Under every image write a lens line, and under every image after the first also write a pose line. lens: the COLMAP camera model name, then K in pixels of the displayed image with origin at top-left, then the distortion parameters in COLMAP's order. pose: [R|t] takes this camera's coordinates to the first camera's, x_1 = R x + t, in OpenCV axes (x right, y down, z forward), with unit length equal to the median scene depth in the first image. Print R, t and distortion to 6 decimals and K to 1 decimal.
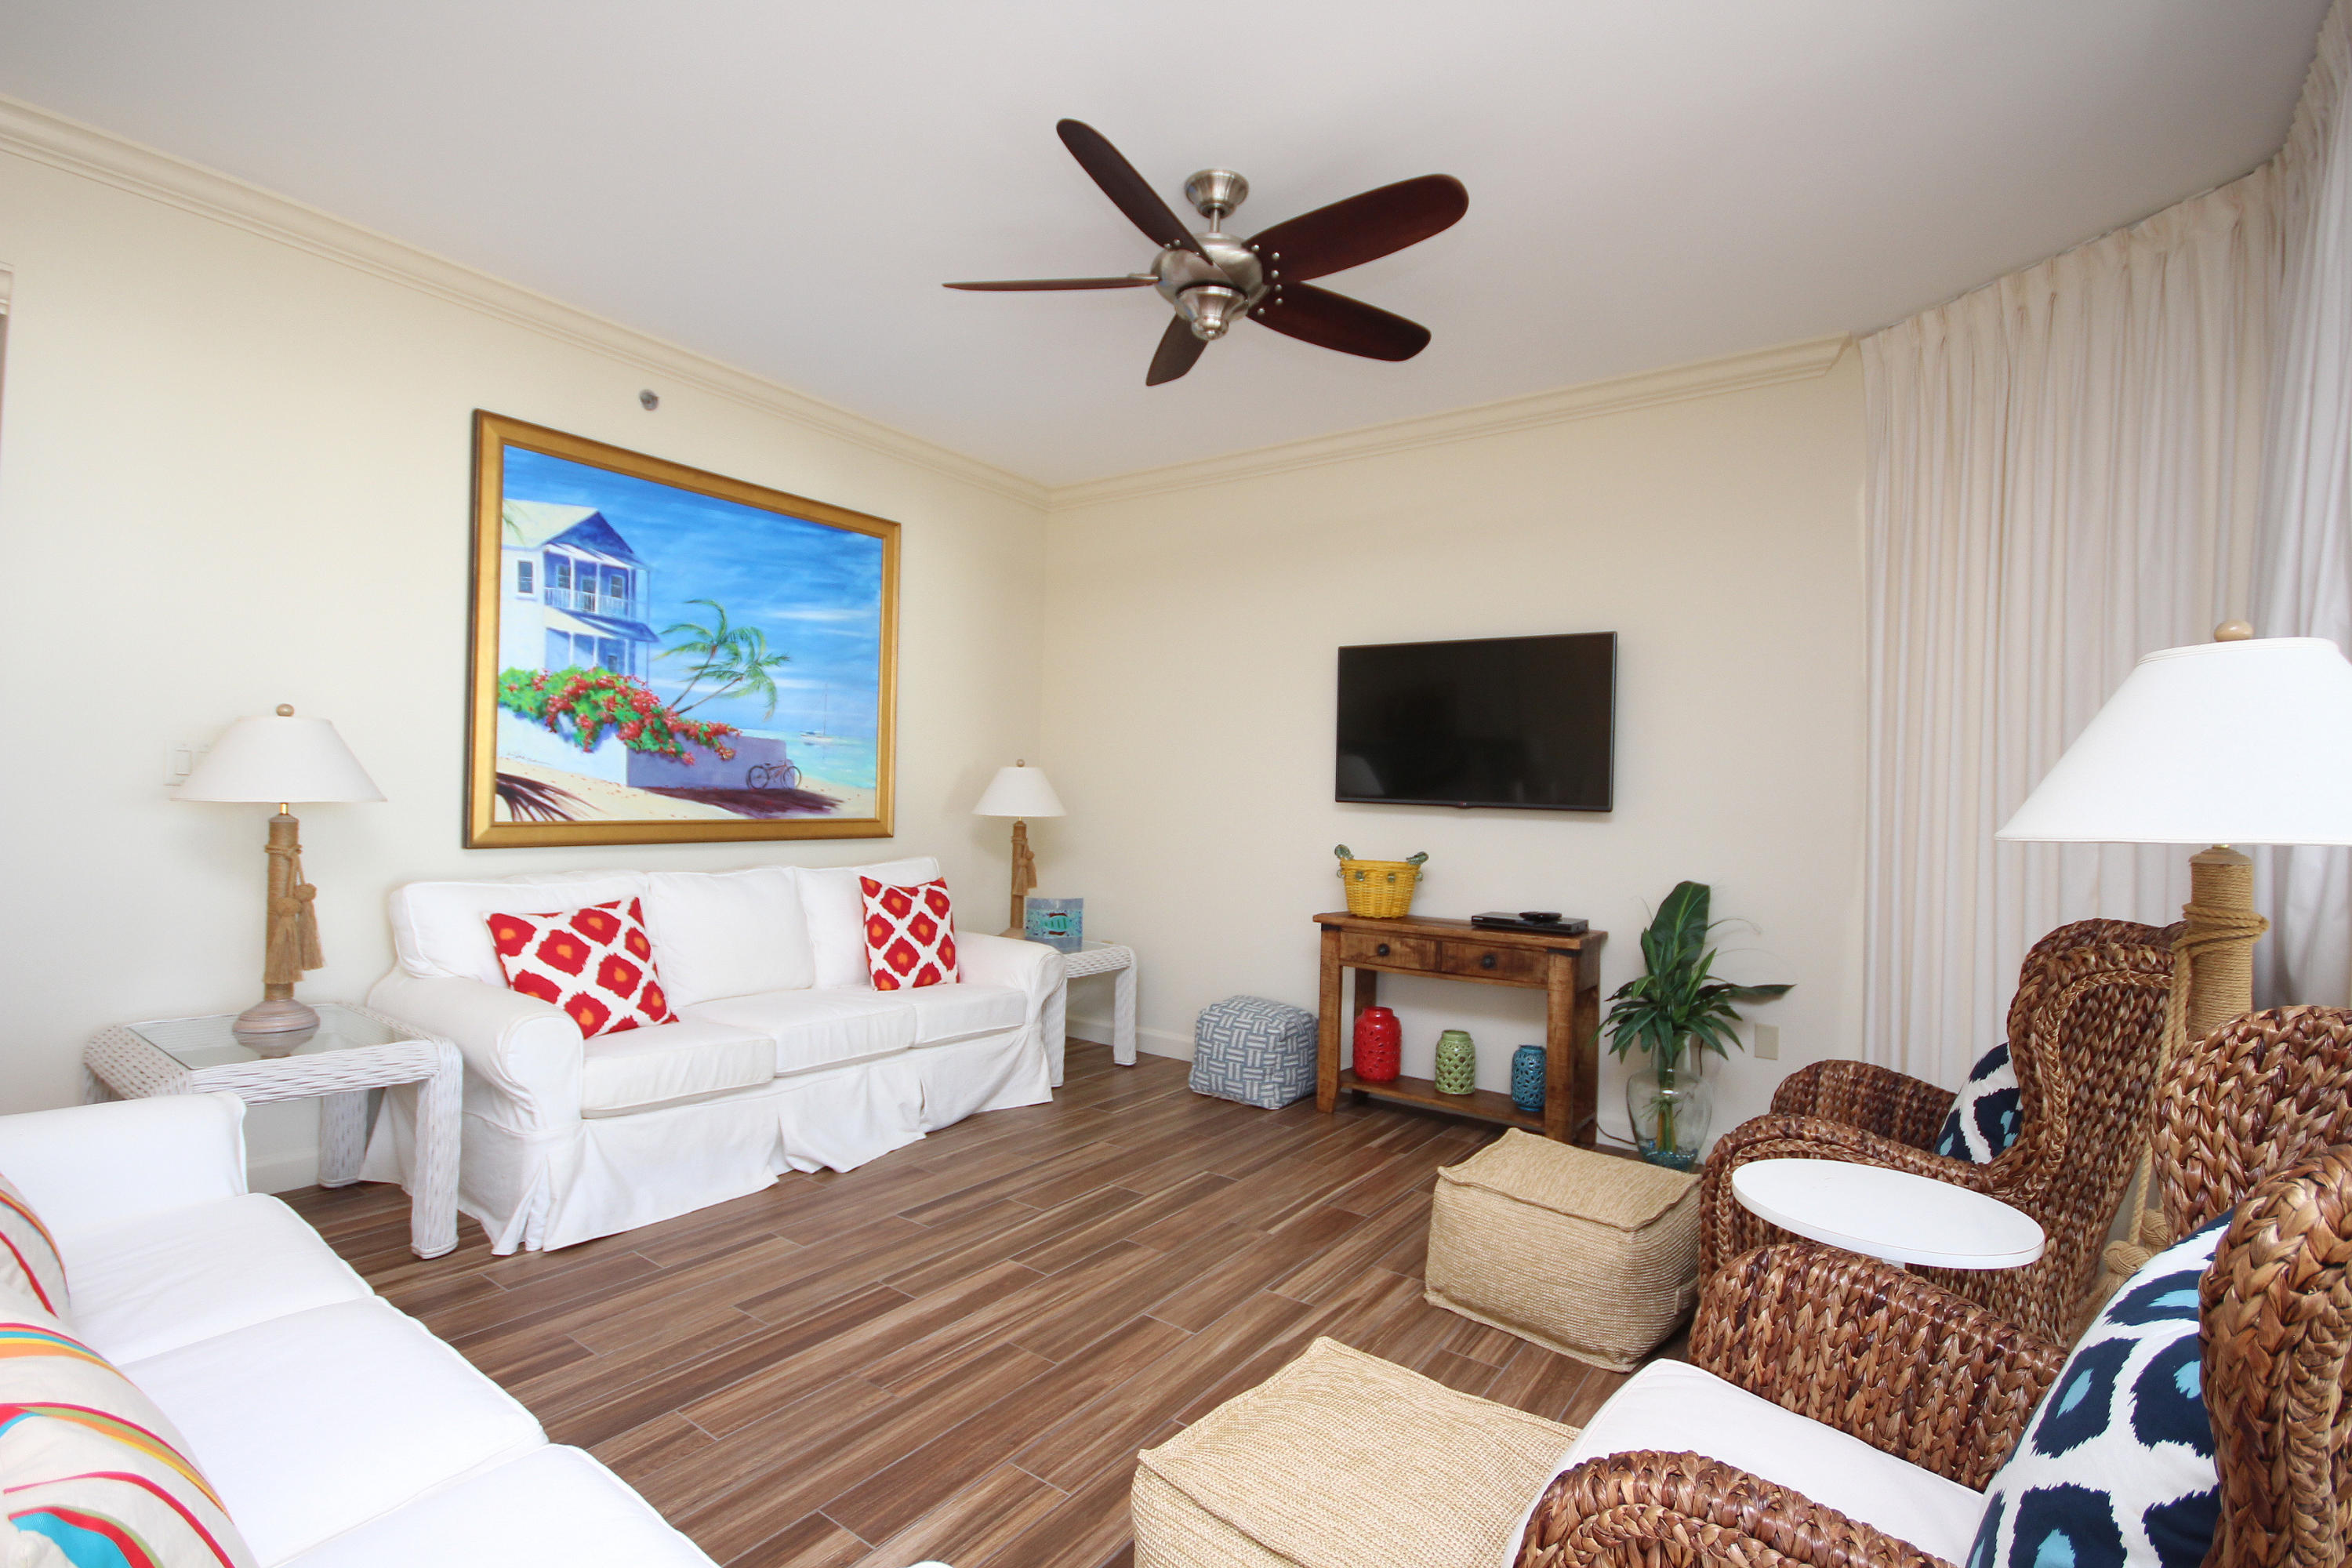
lens RADIAL K [[1081.2, 0, 1171.3], [0, 1081.2, 791.6], [0, 0, 1]] dist [-0.002110, -0.001288]
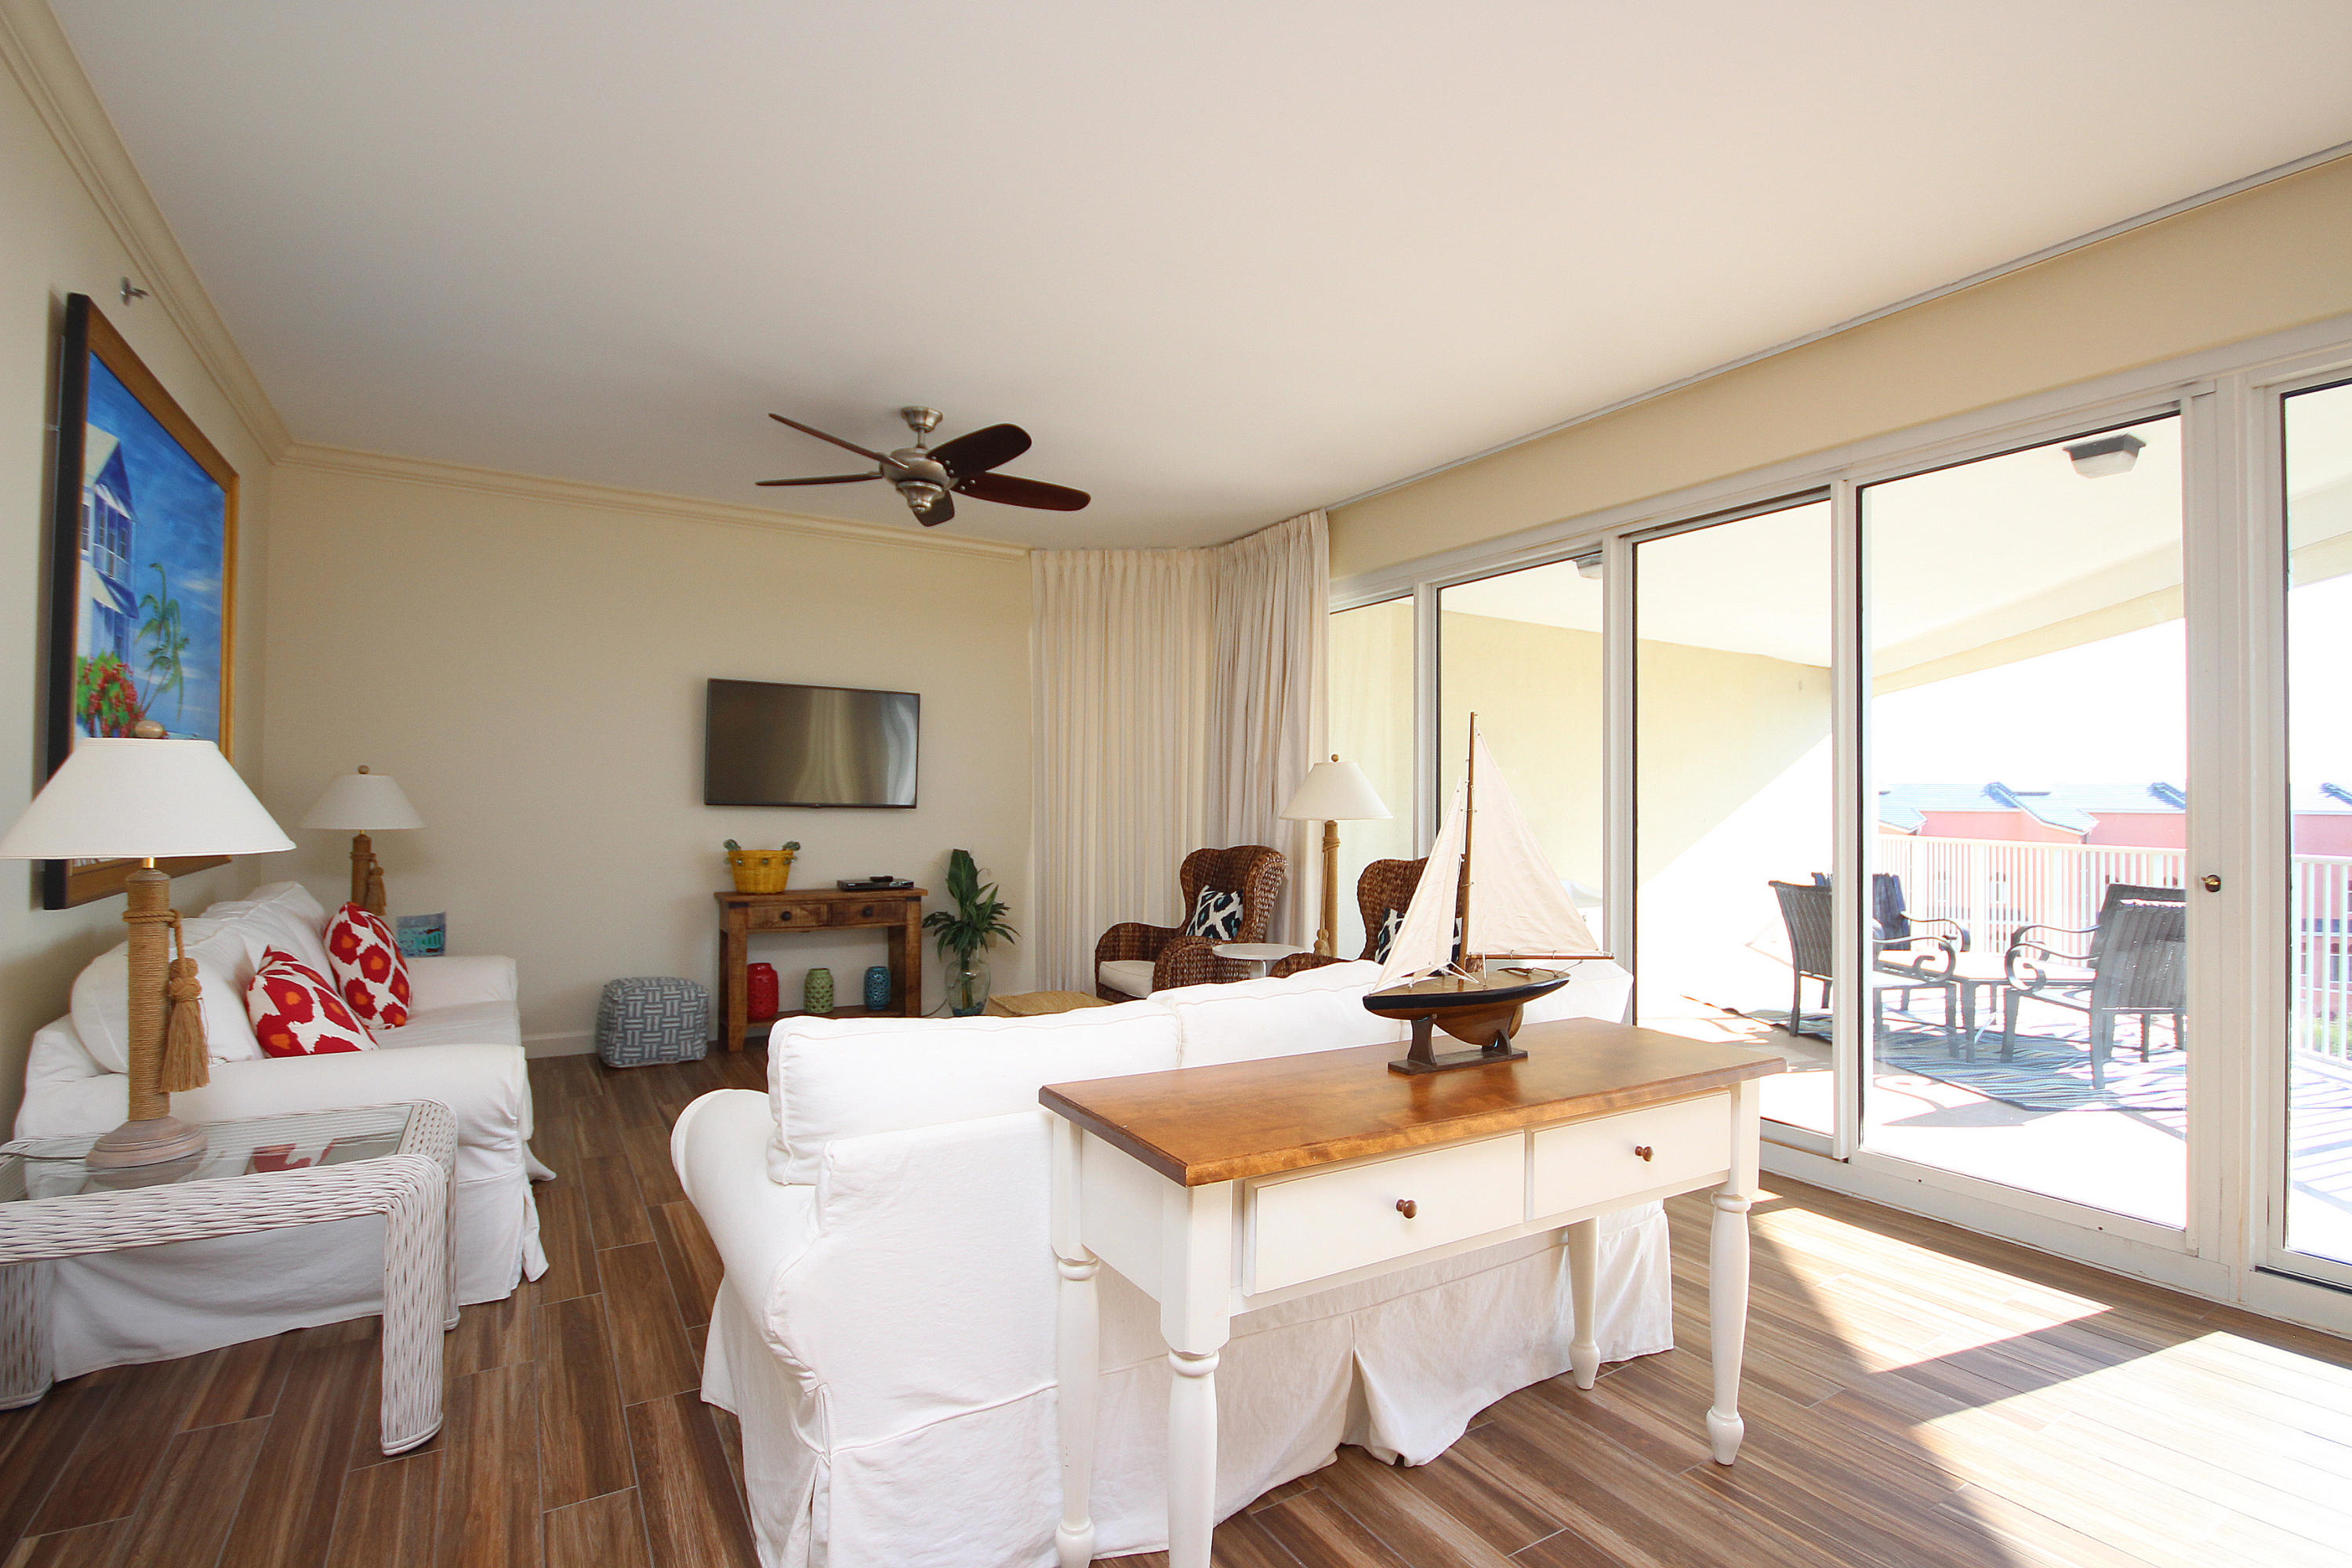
lens RADIAL K [[1081.2, 0, 1177.9], [0, 1081.2, 795.4], [0, 0, 1]] dist [-0.002110, -0.001288]
pose [[0.385555, -0.018331, 0.922503, -0.863734], [-0.008303, 0.999693, 0.023335, -0.038103], [-0.922648, -0.016656, 0.385284, 0.043093]]
